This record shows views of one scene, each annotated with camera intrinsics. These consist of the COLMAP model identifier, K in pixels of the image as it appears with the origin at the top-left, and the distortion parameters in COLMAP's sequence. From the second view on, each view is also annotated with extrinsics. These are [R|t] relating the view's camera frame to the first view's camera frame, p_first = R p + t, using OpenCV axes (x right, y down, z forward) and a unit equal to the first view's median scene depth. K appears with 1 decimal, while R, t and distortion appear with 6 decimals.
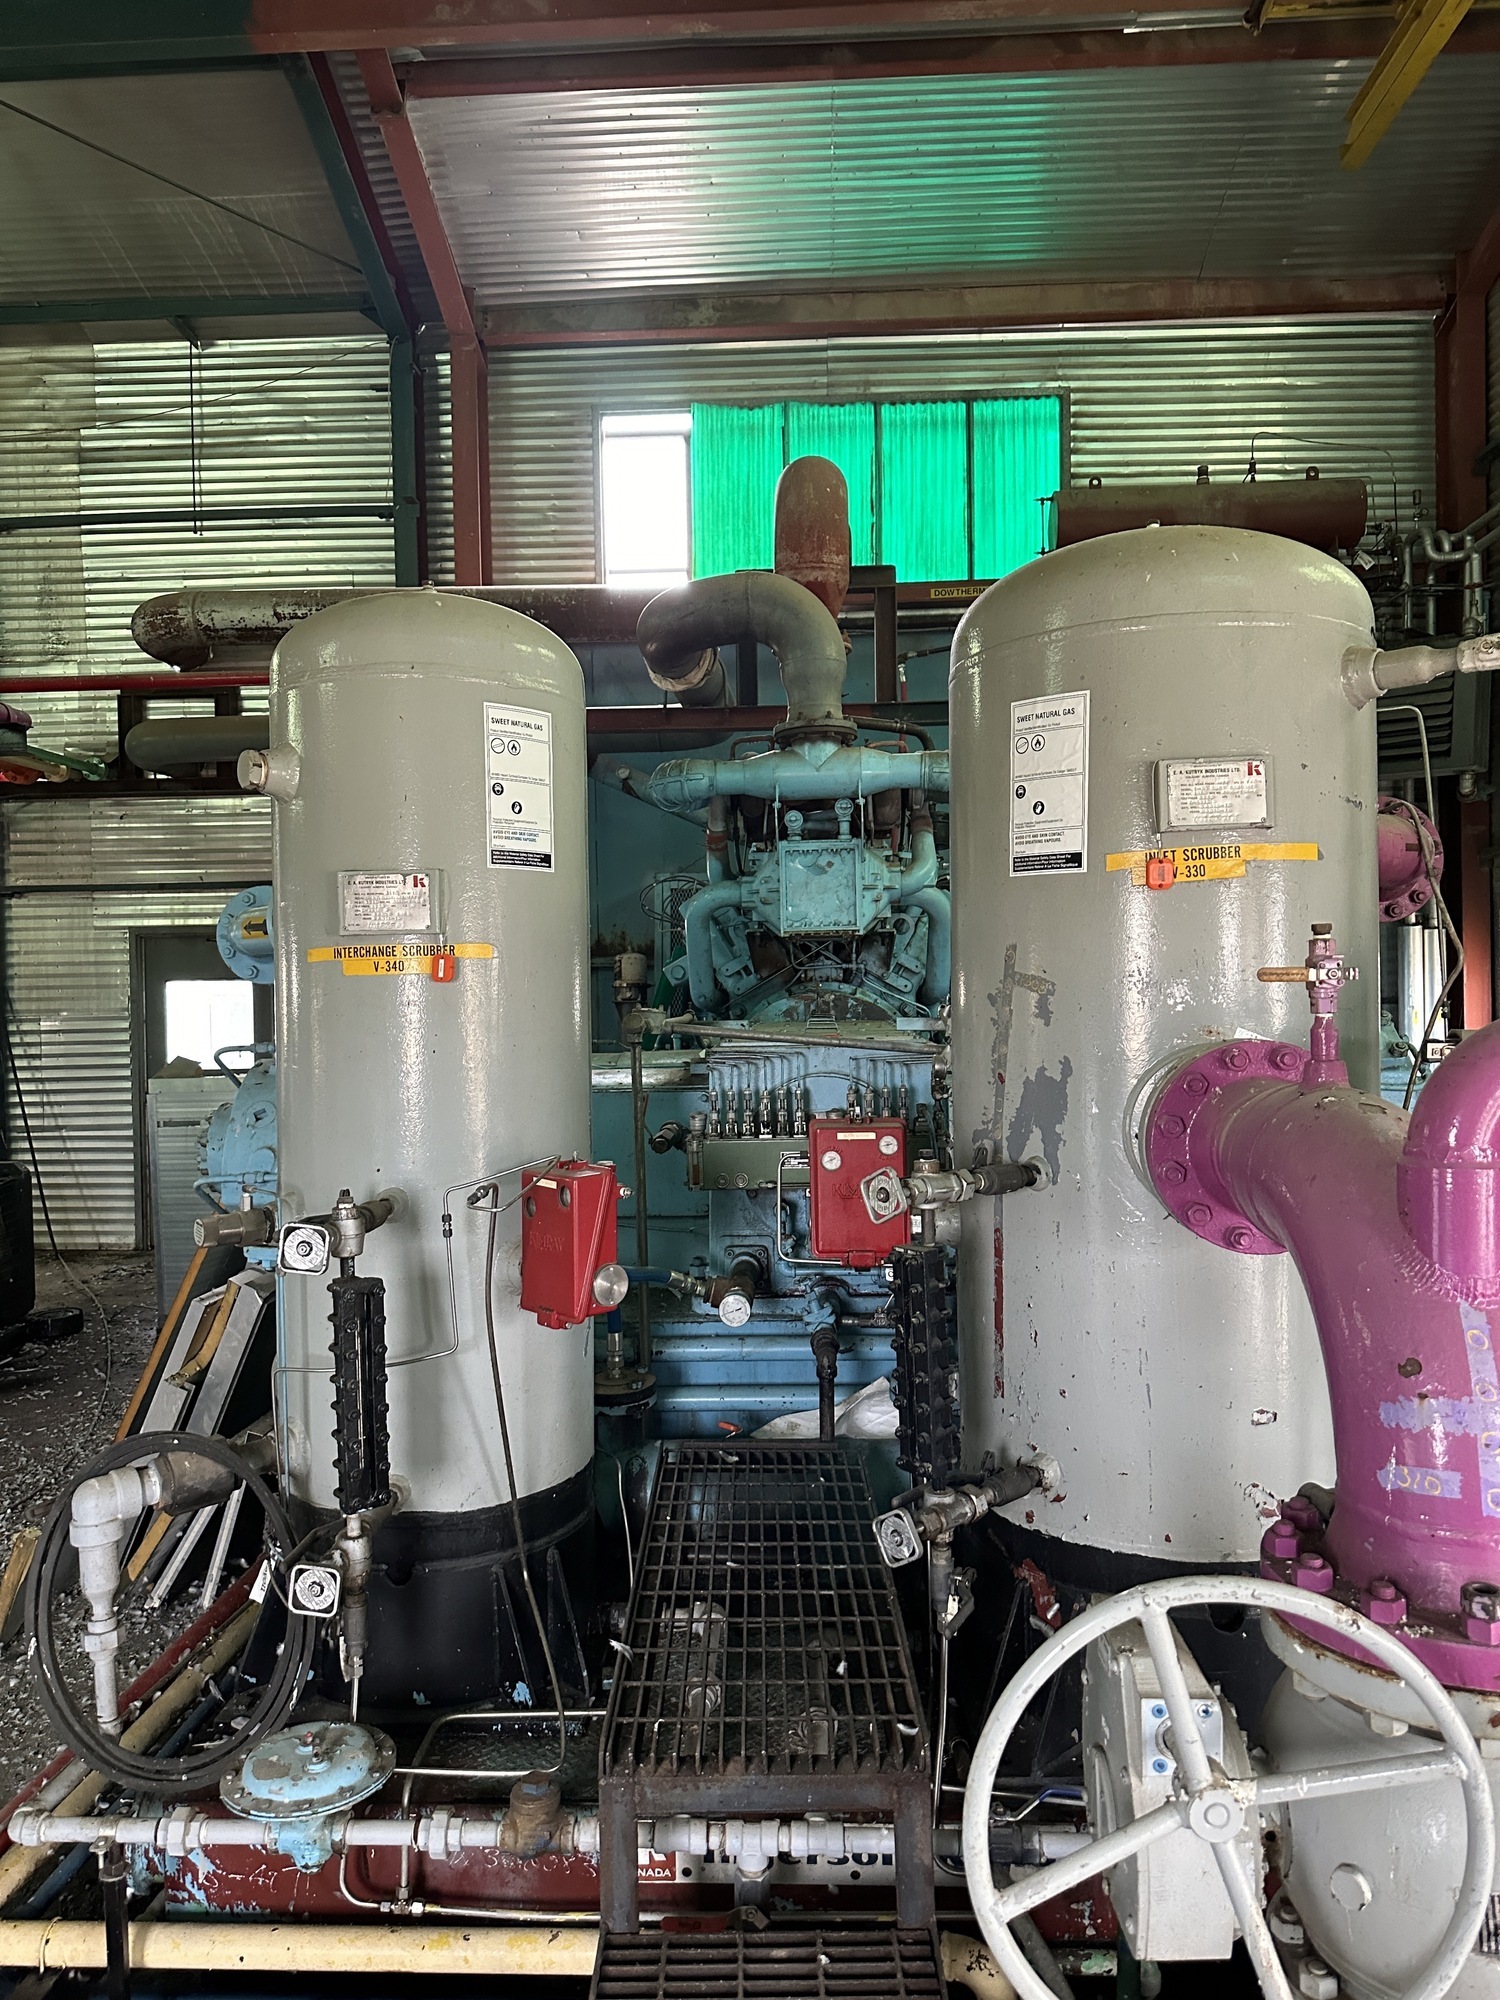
lens RADIAL K [[1391.3, 0, 750.0], [0, 1391.3, 1000.0], [0, 0, 1]] dist [0.070021, -0.138071]
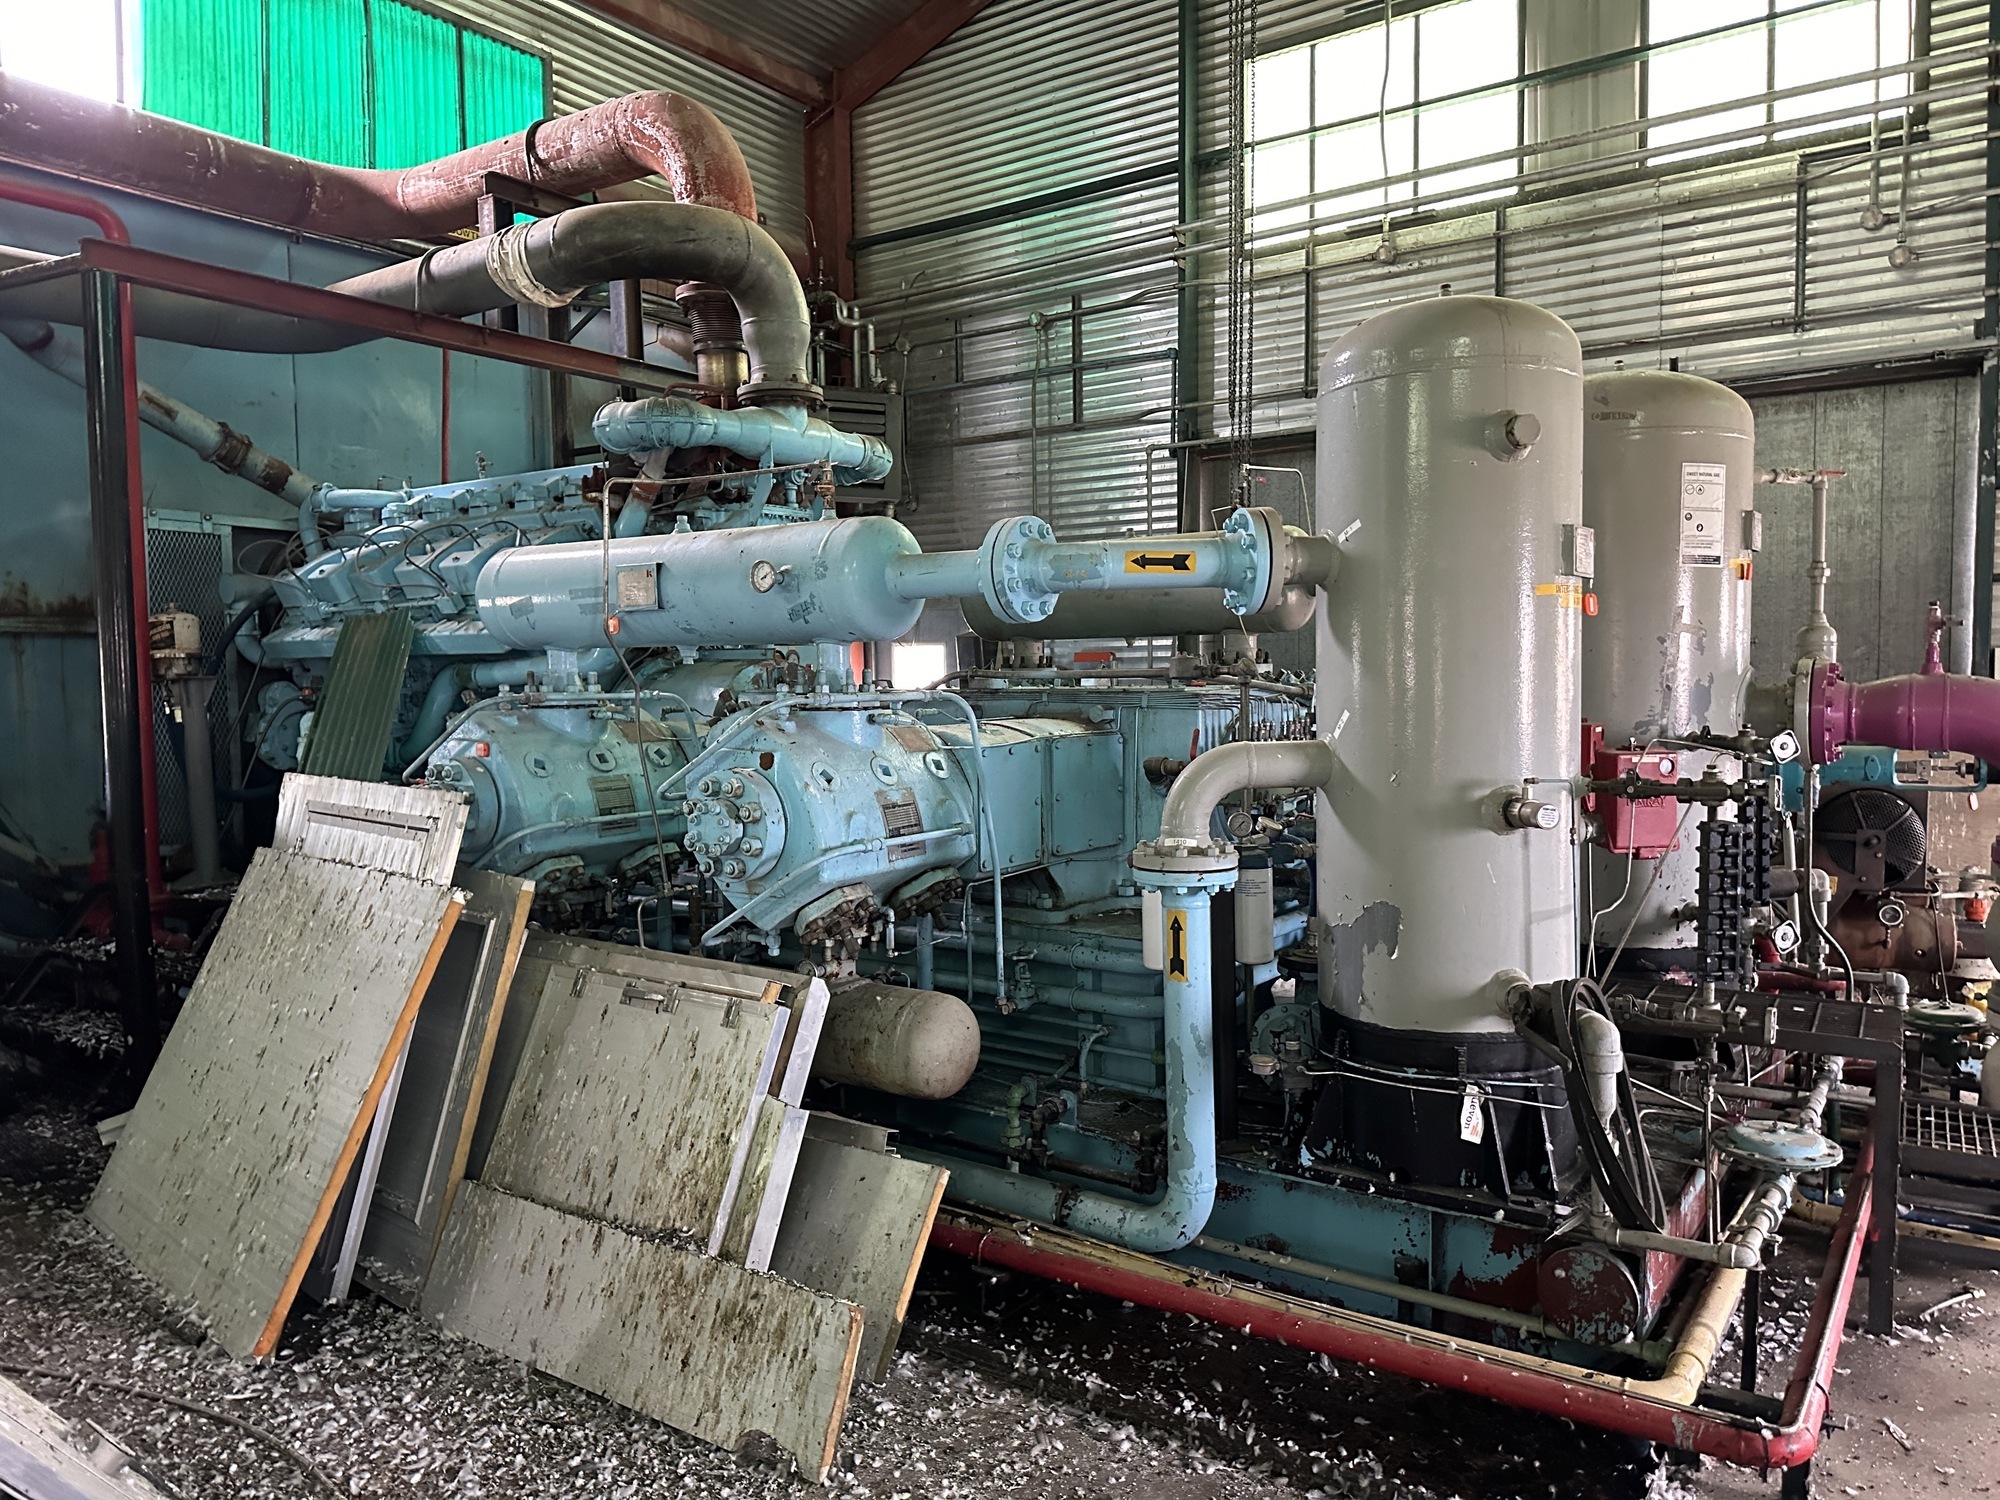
lens RADIAL K [[1410.4, 0, 1000.0], [0, 1410.4, 750.0], [0, 0, 1]] dist [0.029101, -0.035704]
pose [[0.546844, -0.031441, 0.836644, -0.438918], [0.010074, 0.999469, 0.030975, 0.018235], [-0.837174, -0.008510, 0.546871, 0.196516]]
